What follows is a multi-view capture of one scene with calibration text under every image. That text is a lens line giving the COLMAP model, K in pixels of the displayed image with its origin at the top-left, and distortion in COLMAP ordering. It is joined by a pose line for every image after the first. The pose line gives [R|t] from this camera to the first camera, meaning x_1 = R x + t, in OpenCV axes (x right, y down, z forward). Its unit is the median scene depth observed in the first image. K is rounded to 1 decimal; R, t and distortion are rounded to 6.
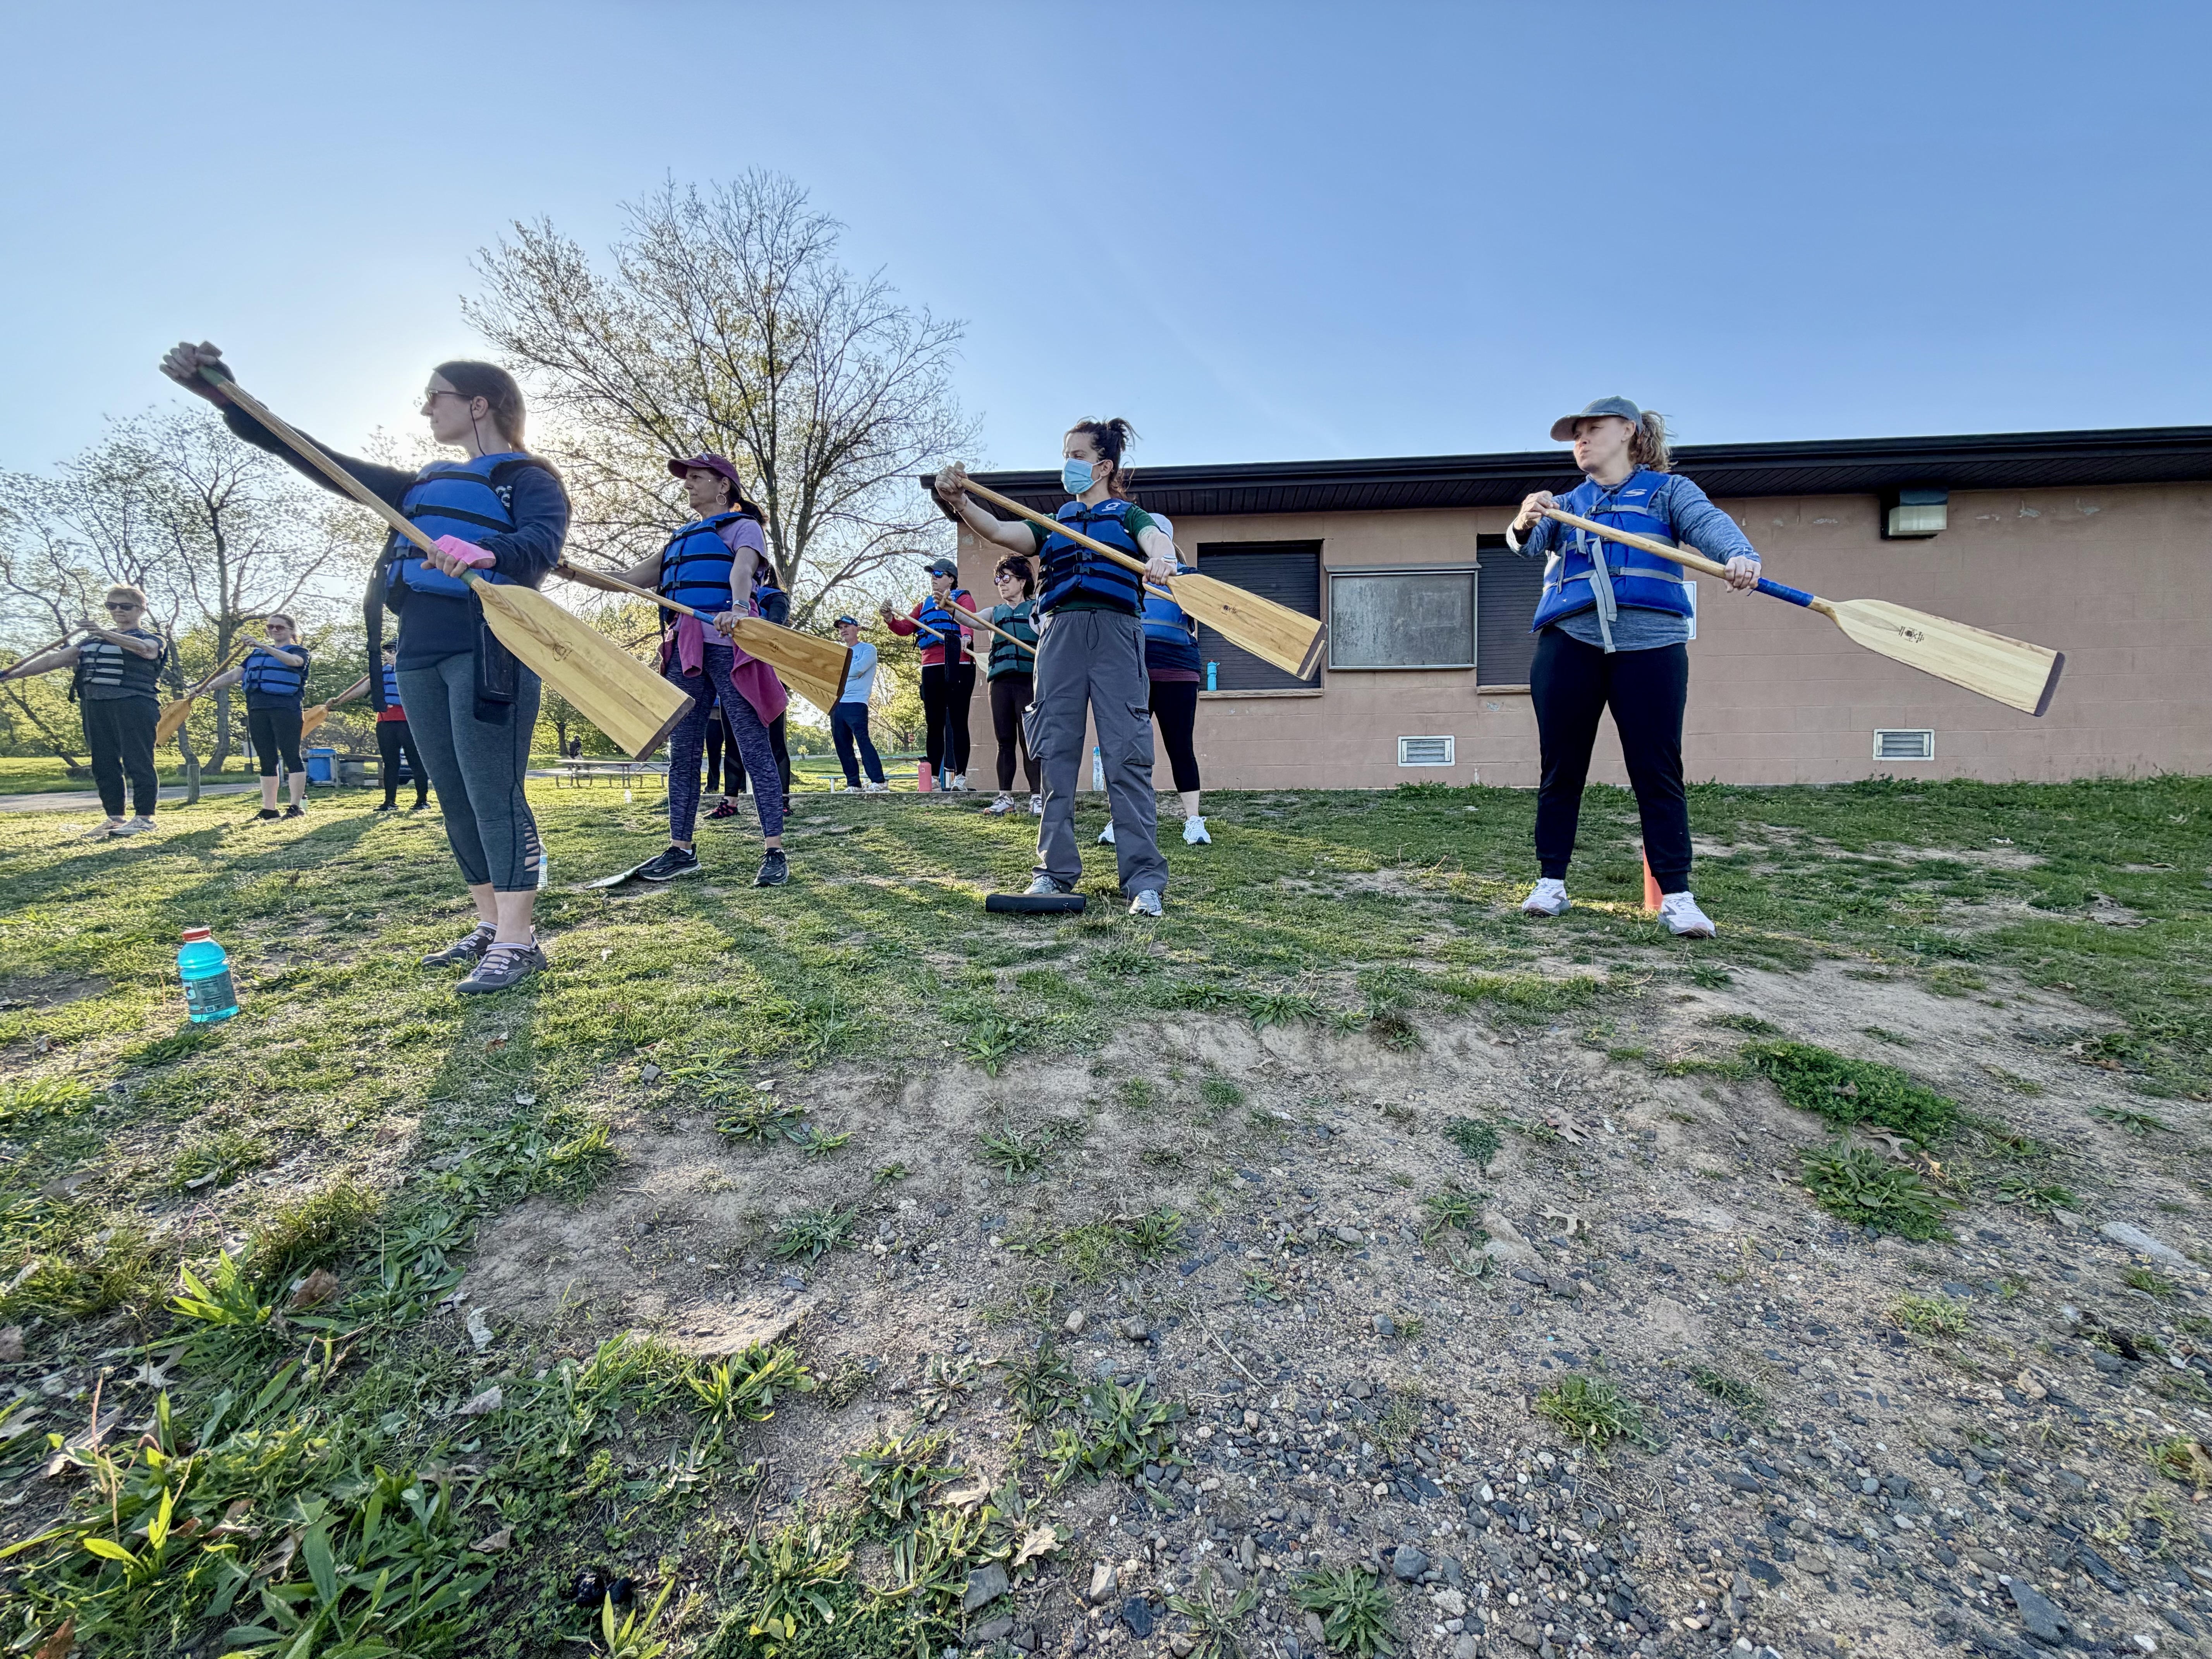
lens RADIAL K [[875.3, 0, 1099.9], [0, 875.3, 836.5], [0, 0, 1]] dist [-0.000069, 0.000282]
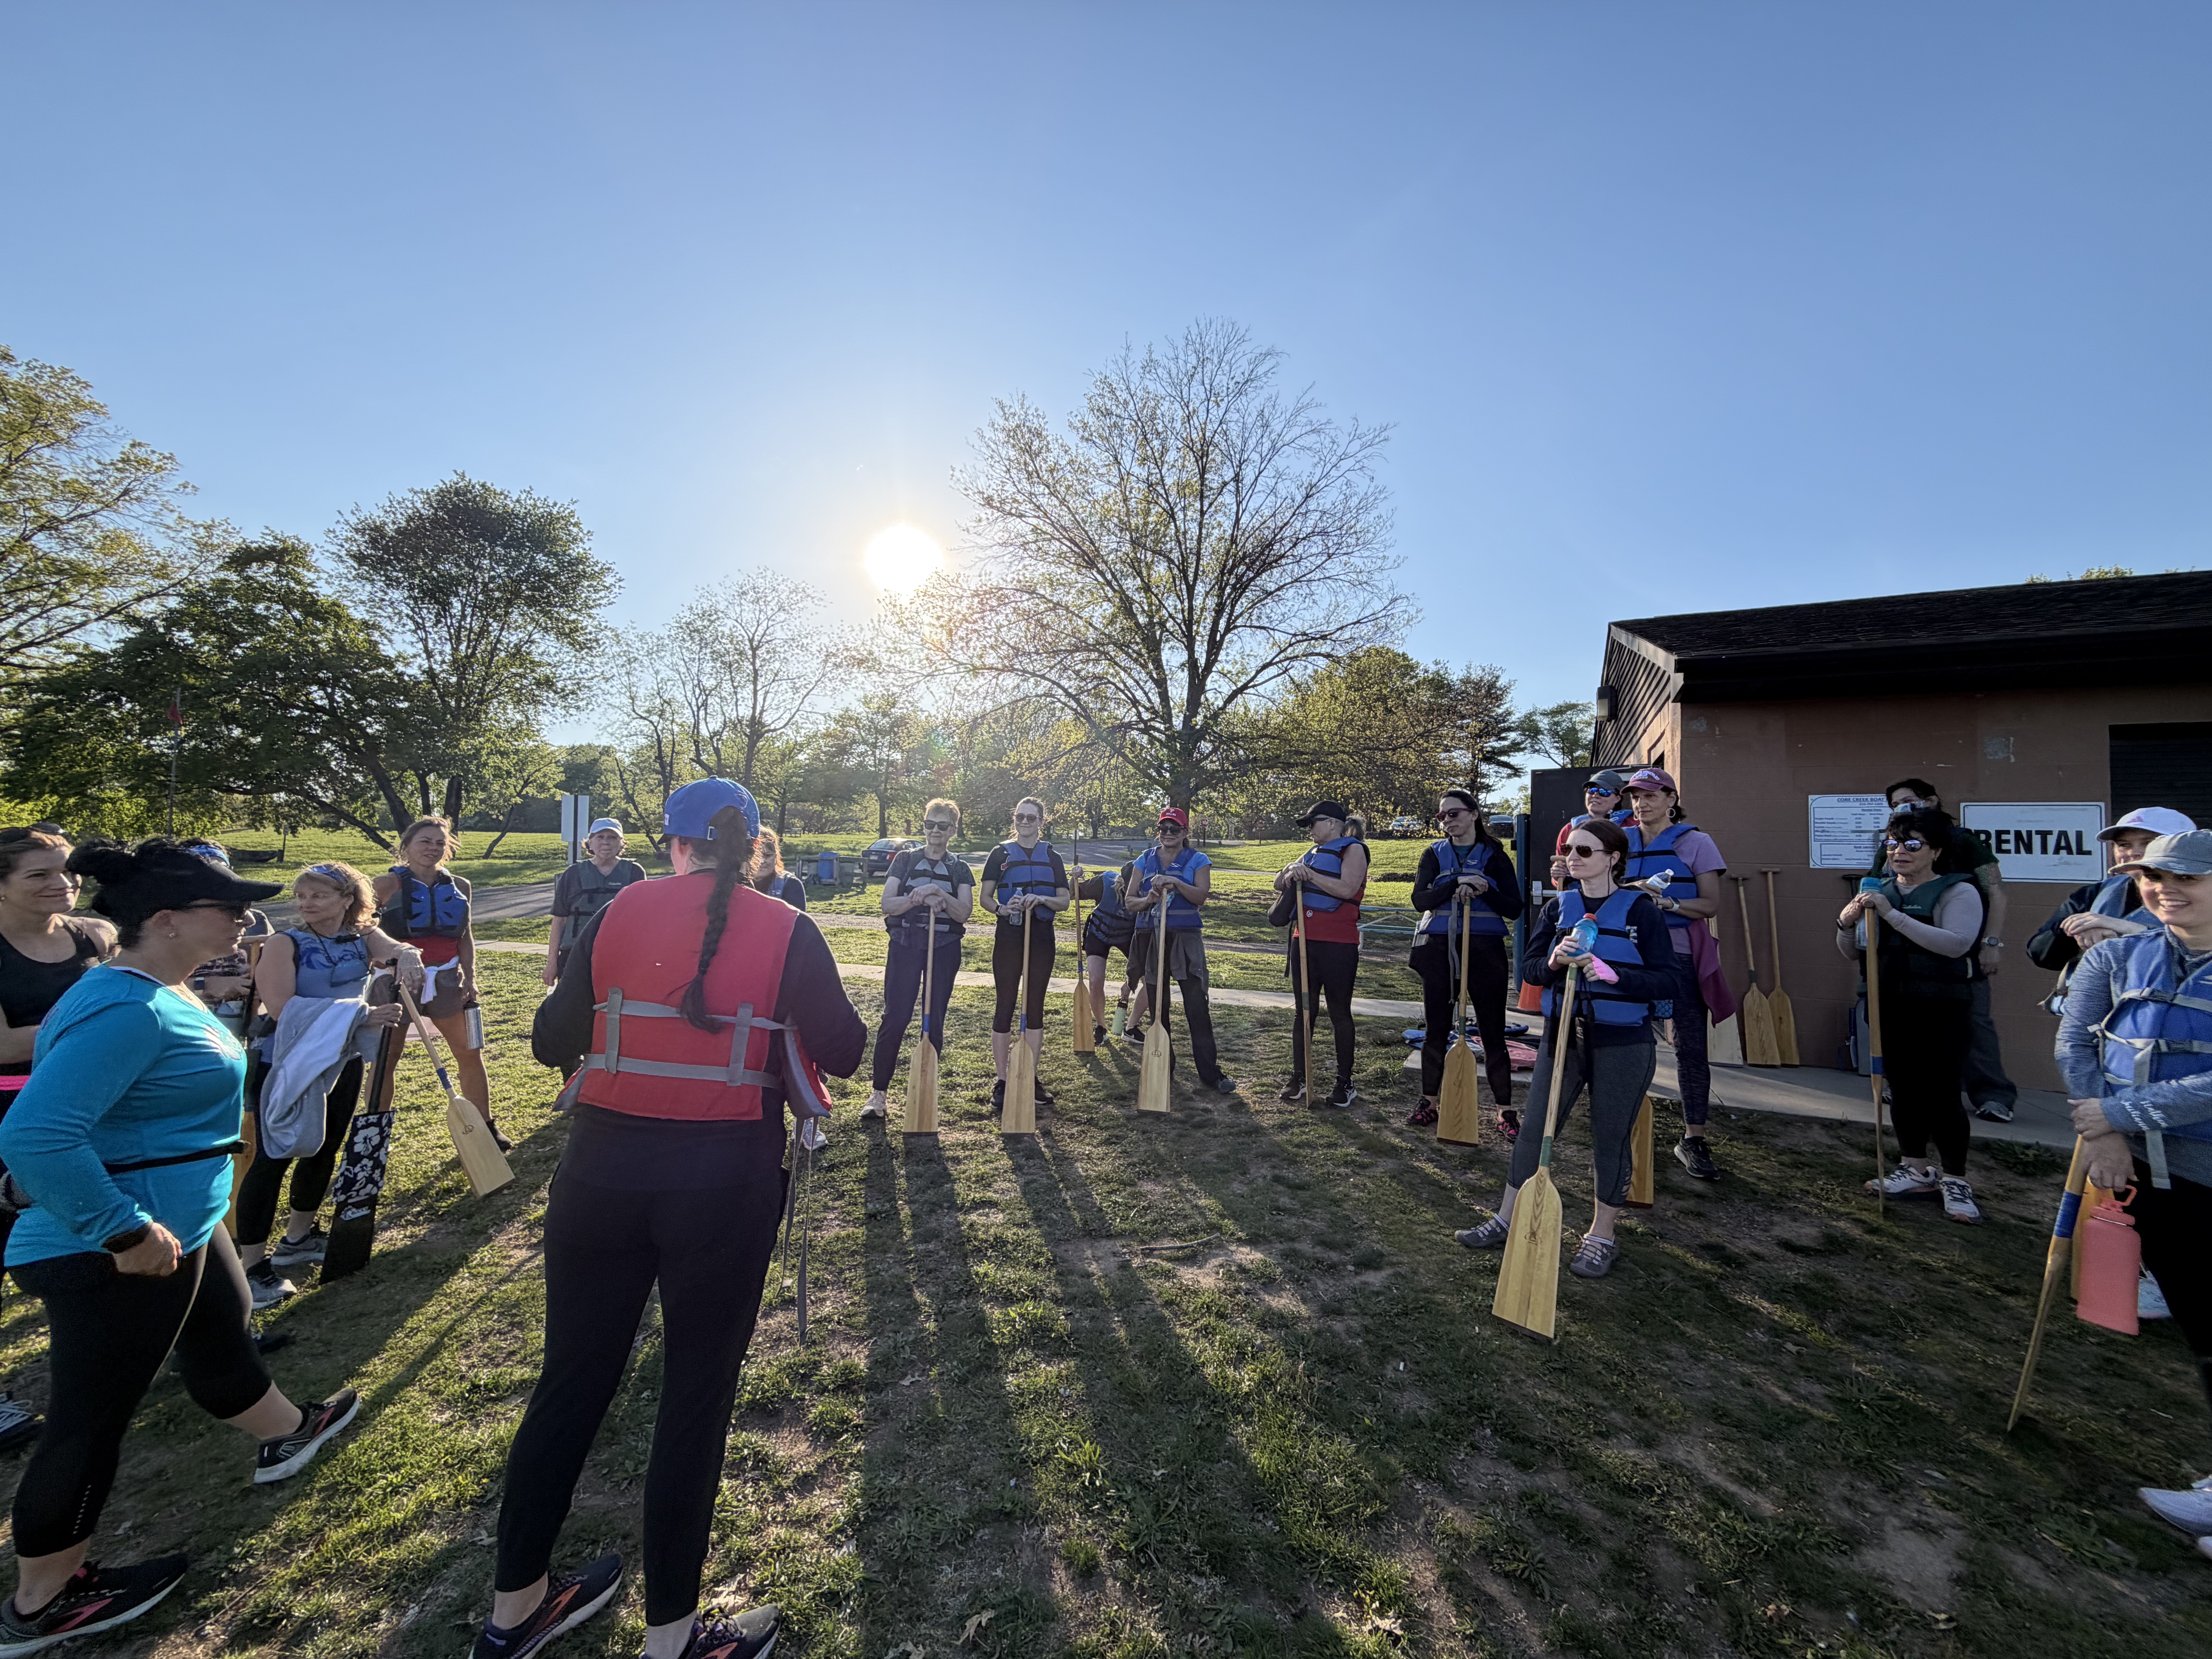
lens RADIAL K [[875.3, 0, 1098.7], [0, 875.3, 827.2], [0, 0, 1]] dist [-0.000069, 0.000282]
pose [[0.930637, 0.021223, -0.365328, -0.116641], [-0.057437, 0.994415, -0.088545, -0.050023], [0.361408, 0.103386, 0.926658, 0.035402]]
